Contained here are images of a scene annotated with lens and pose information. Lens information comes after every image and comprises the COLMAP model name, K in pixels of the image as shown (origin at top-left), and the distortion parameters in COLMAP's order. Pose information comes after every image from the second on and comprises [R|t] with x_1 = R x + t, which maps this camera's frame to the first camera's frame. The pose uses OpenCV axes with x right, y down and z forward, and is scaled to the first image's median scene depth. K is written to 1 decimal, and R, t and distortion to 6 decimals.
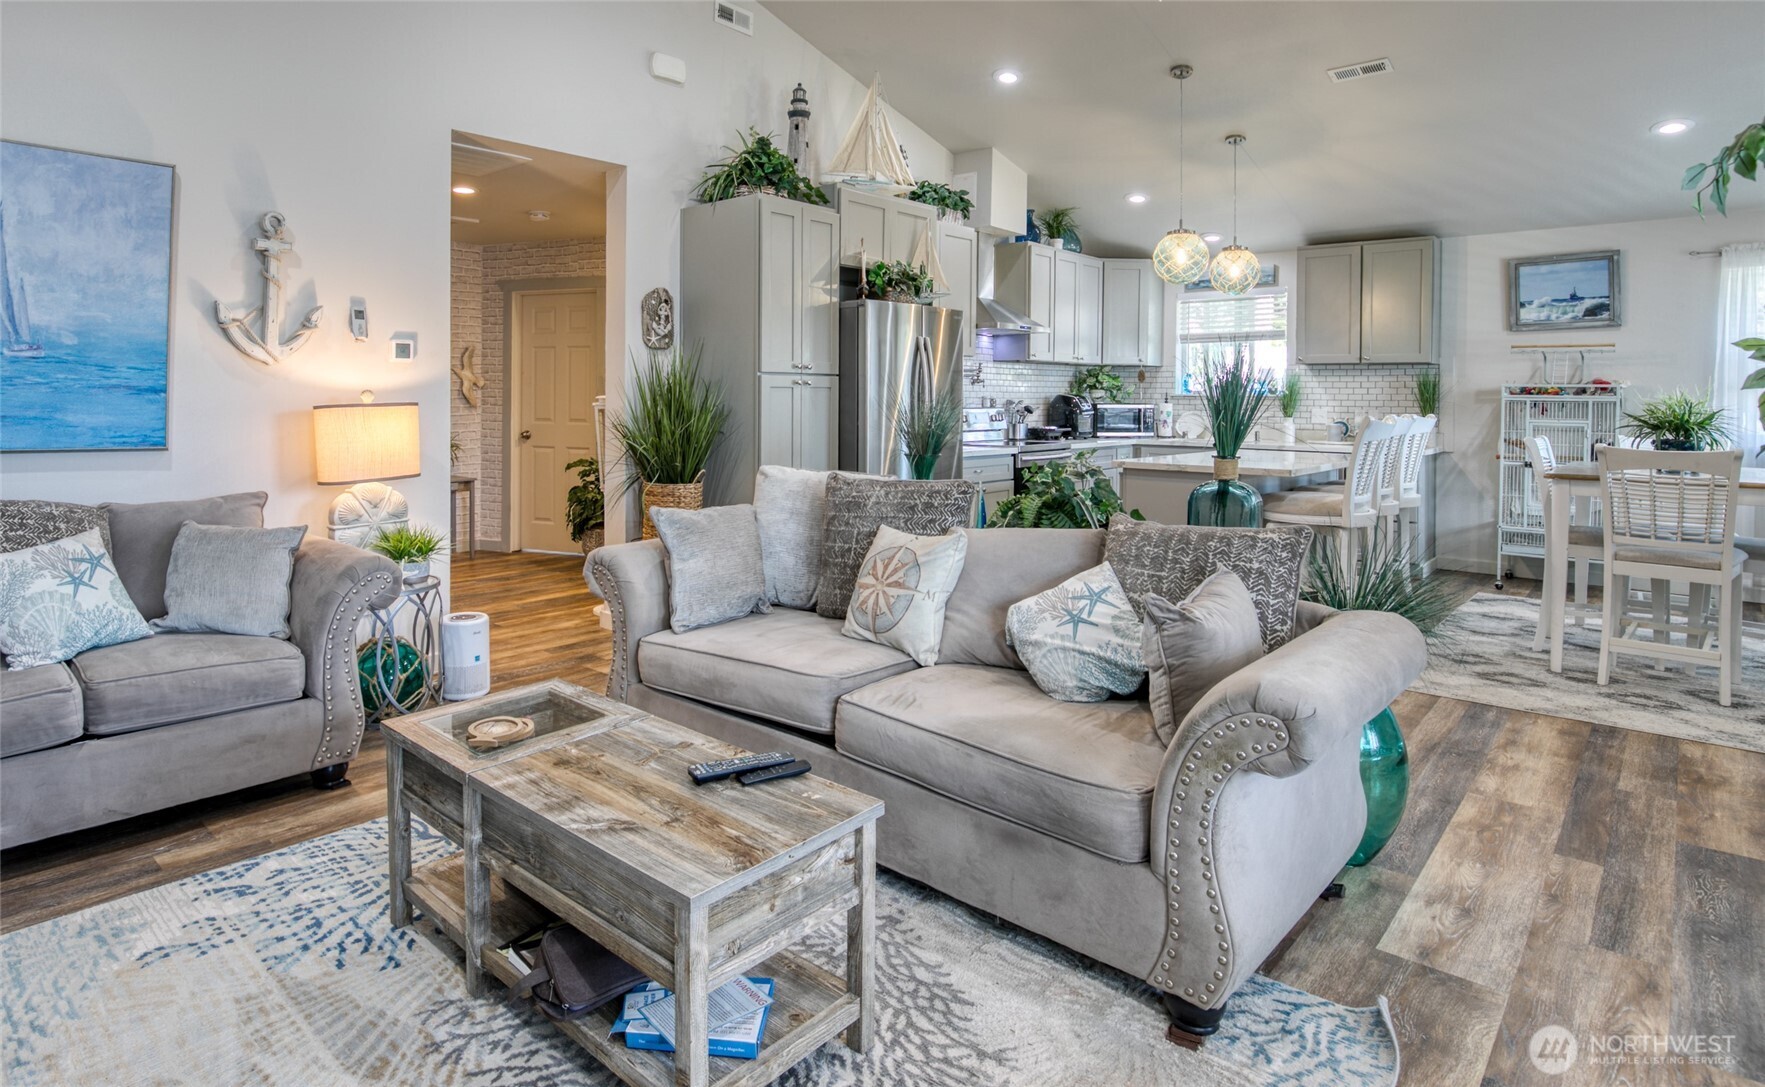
lens RADIAL K [[970.6, 0, 758.6], [0, 970.6, 401.4], [0, 0, 1]] dist [-0.039292, 0.008514]
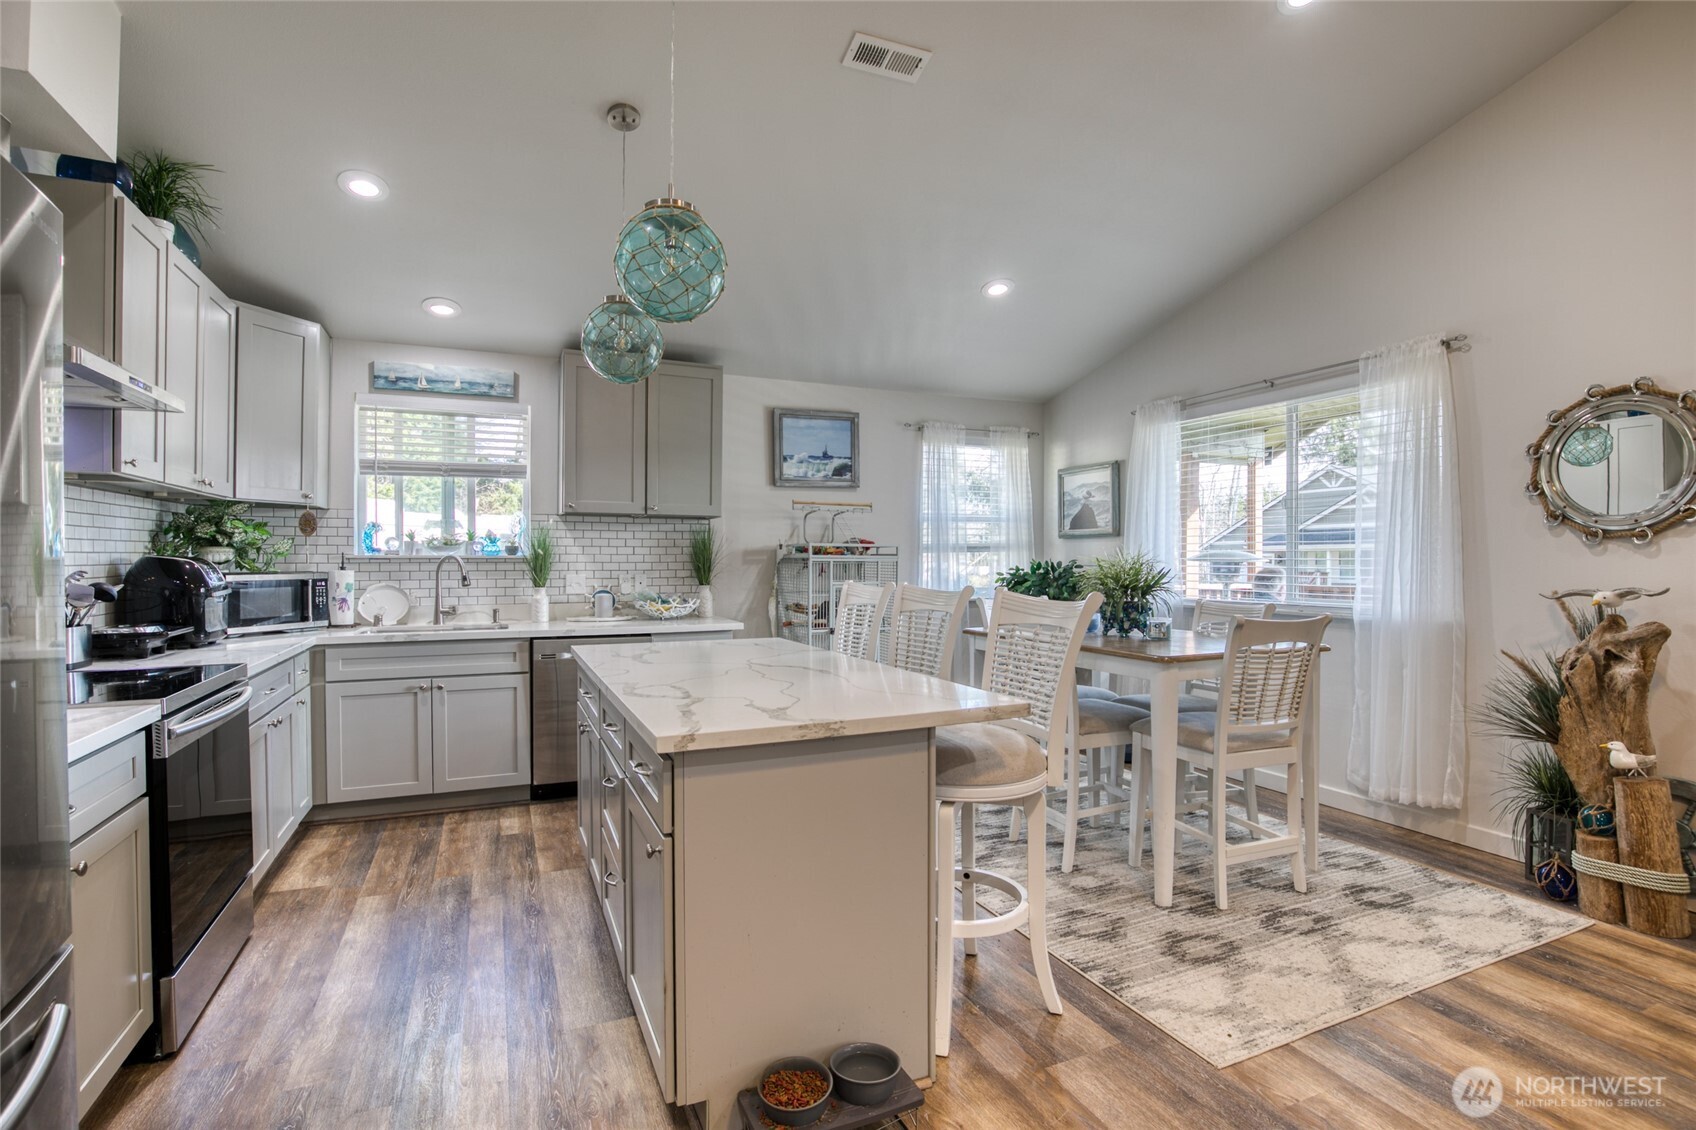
lens RADIAL K [[807.4, 0, 844.8], [0, 807.4, 562.0], [0, 0, 1]] dist [-0.030981, -0.000436]
pose [[0.353940, -0.009685, 0.935218, 0.087063], [0.008114, 0.999941, 0.007285, -0.005609], [-0.935233, 0.005010, 0.353997, 0.684730]]
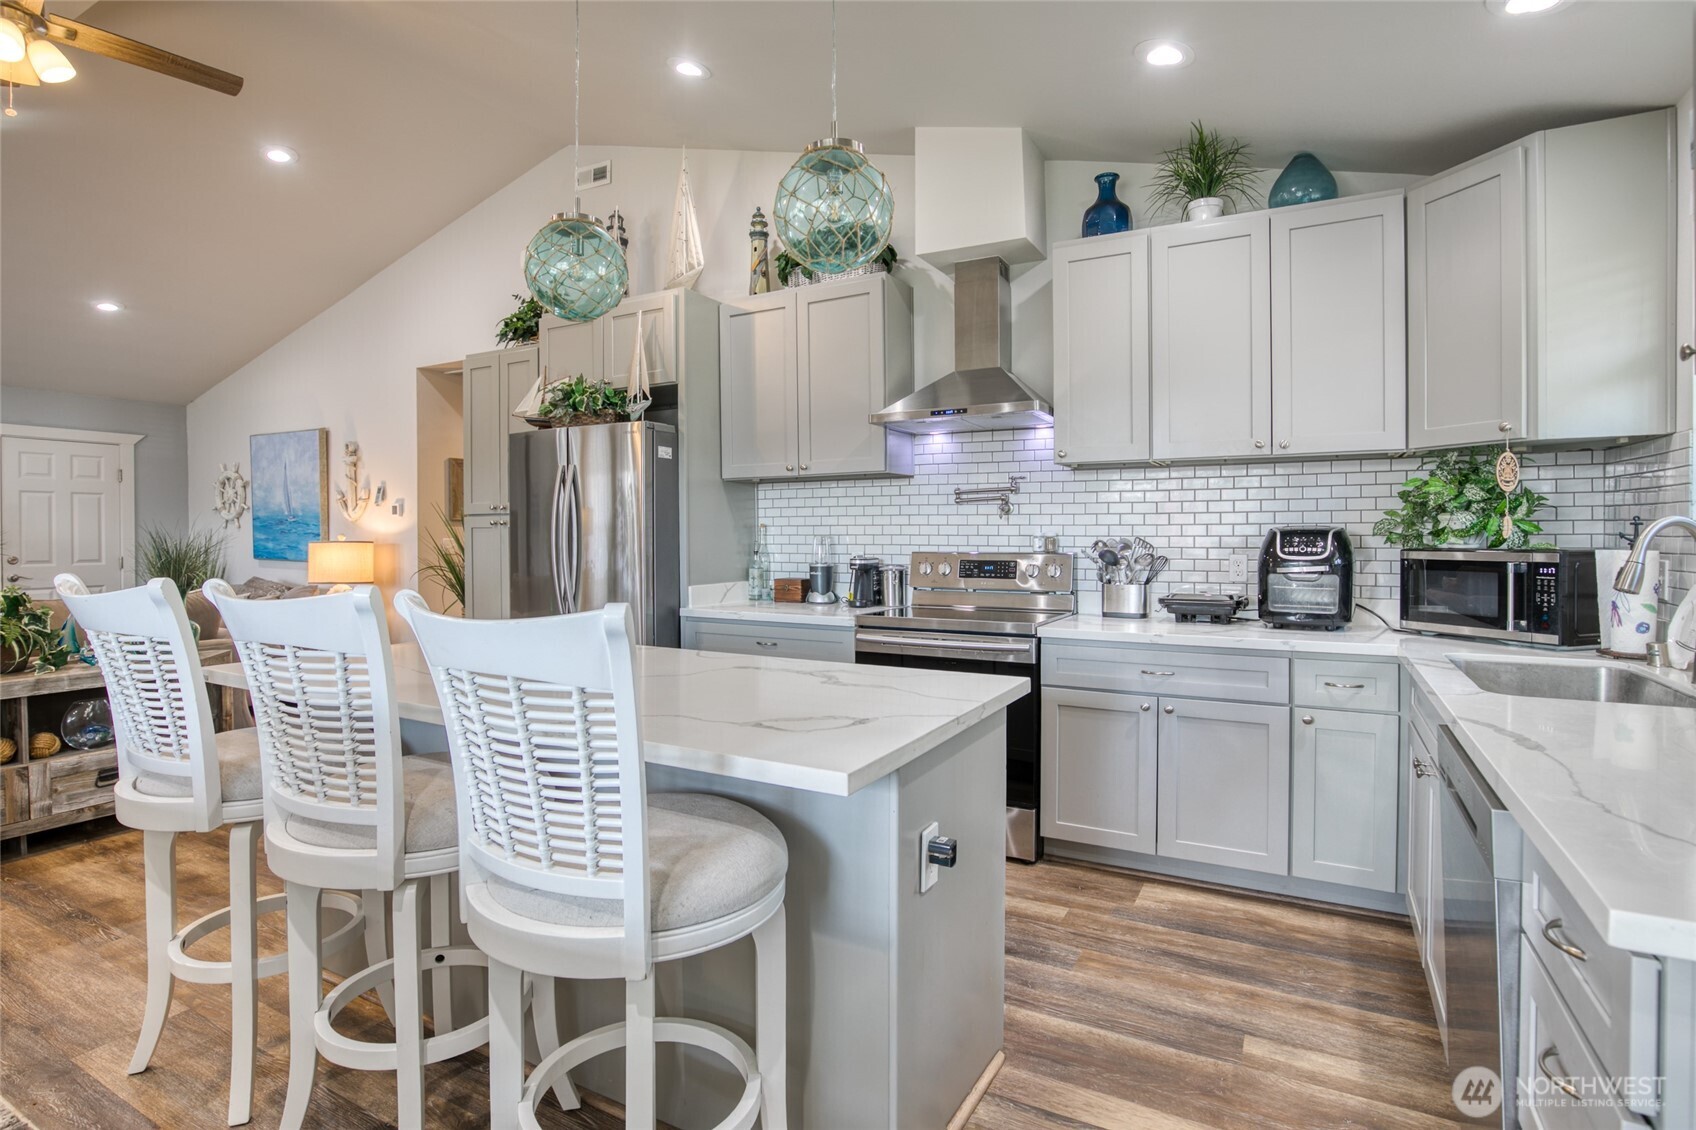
lens RADIAL K [[815.1, 0, 843.3], [0, 815.1, 542.0], [0, 0, 1]] dist [-0.038615, 0.000511]
pose [[0.296598, 0.001807, -0.955001, 0.780532], [-0.000717, 0.999998, 0.001670, -0.000527], [0.955002, 0.000189, 0.296599, 0.876016]]
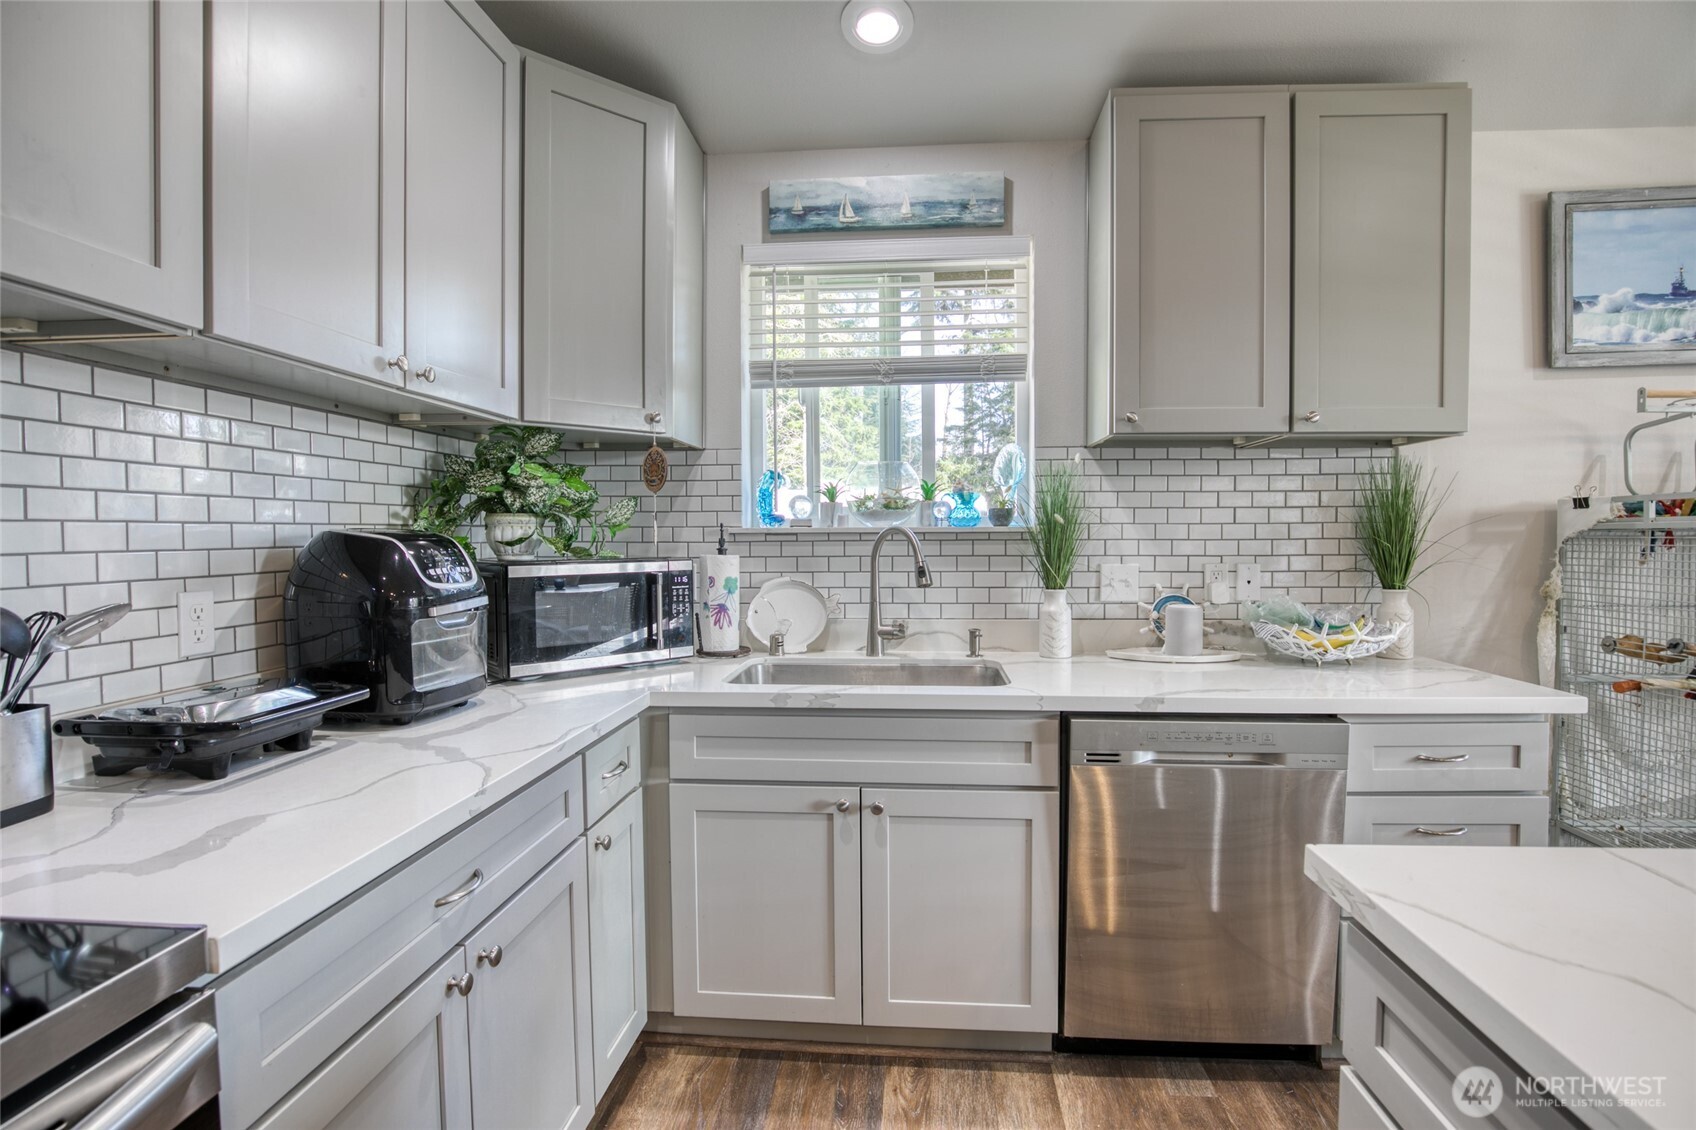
lens RADIAL K [[769.4, 0, 856.2], [0, 769.4, 550.4], [0, 0, 1]] dist [-0.029038, 0.000471]
pose [[0.757785, -0.023027, 0.652098, 0.363636], [0.013259, 0.999714, 0.019894, -0.005616], [-0.652370, -0.006429, 0.757873, 0.985631]]
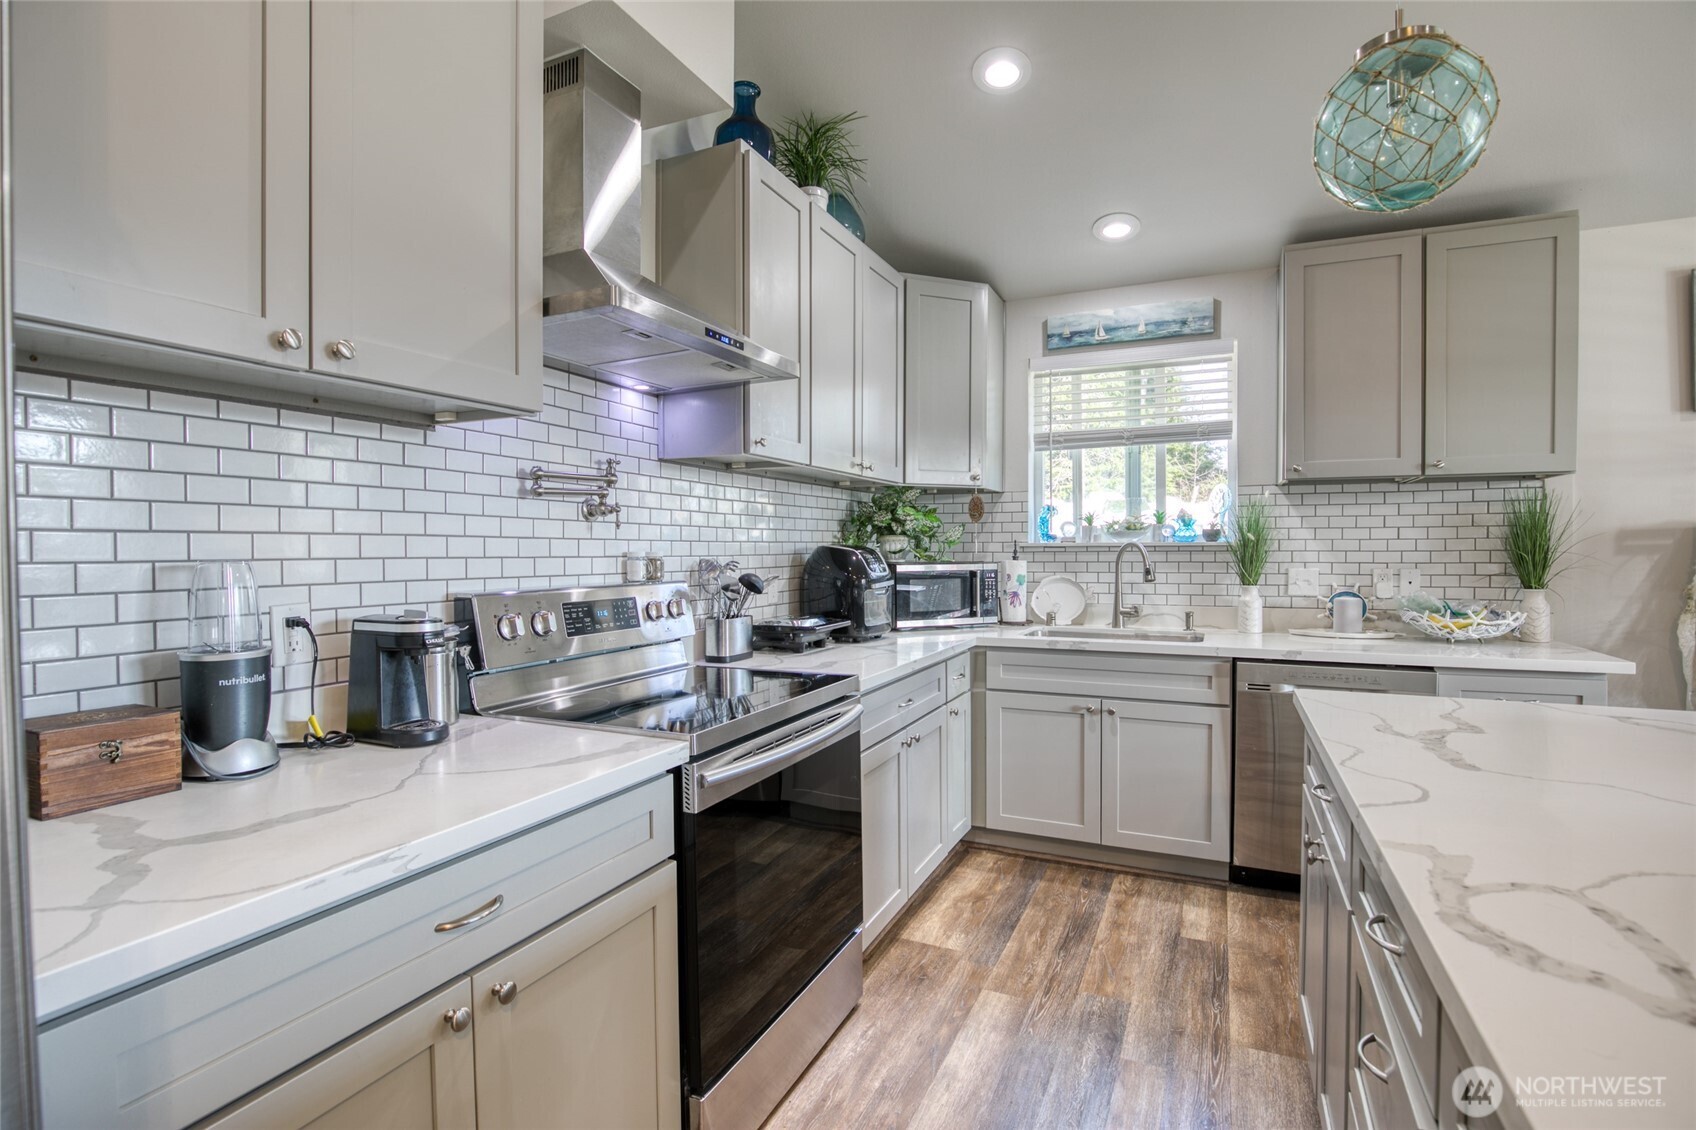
lens RADIAL K [[768.9, 0, 855.4], [0, 768.9, 564.9], [0, 0, 1]] dist [-0.032634, 0.000414]
pose [[0.937907, -0.018223, 0.346409, 0.248924], [0.013248, 0.999772, 0.016722, -0.004887], [-0.346635, -0.011095, 0.937935, 0.817184]]
